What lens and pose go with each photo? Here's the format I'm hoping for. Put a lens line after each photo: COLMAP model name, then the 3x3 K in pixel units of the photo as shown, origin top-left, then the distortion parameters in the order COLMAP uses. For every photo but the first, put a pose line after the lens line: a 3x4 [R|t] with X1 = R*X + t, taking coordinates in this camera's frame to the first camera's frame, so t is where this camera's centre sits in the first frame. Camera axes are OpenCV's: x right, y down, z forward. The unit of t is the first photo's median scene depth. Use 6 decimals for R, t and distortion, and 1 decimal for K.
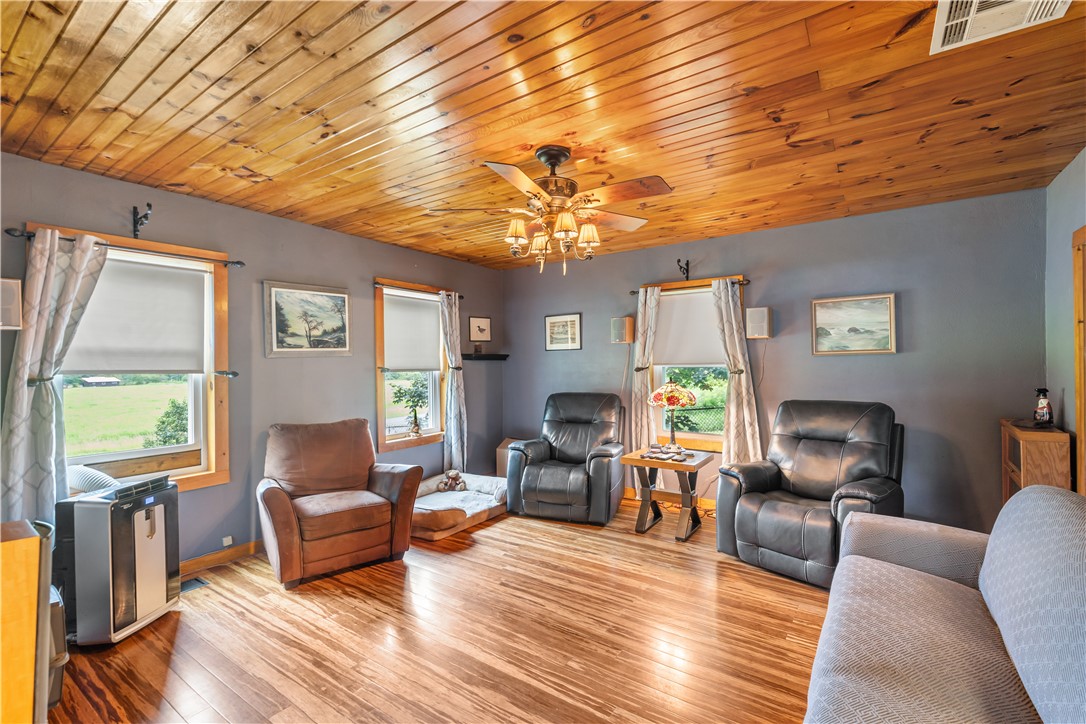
lens RADIAL K [[484.7, 0, 537.9], [0, 484.7, 350.3], [0, 0, 1]] dist [-0.004529, 0.000779]
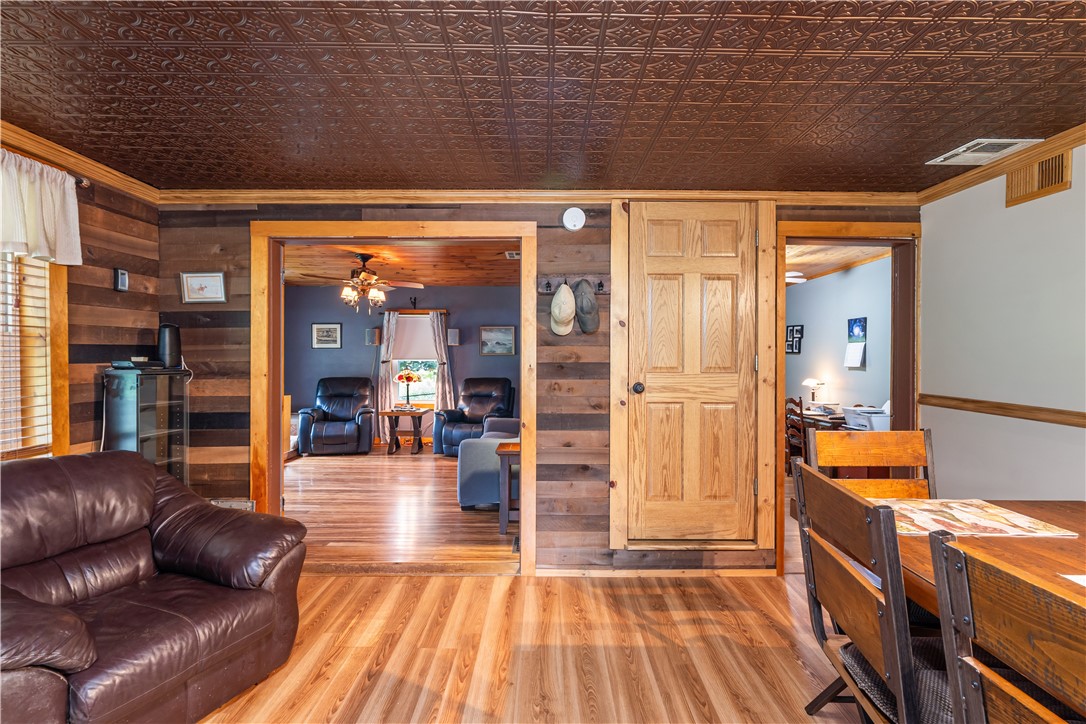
lens RADIAL K [[484.7, 0, 538.9], [0, 484.7, 366.1], [0, 0, 1]] dist [-0.004529, 0.000779]
pose [[0.810734, 0.010010, 0.585330, -0.335507], [-0.026238, 0.999470, 0.019251, 0.008641], [-0.584827, -0.030966, 0.810567, -0.638796]]
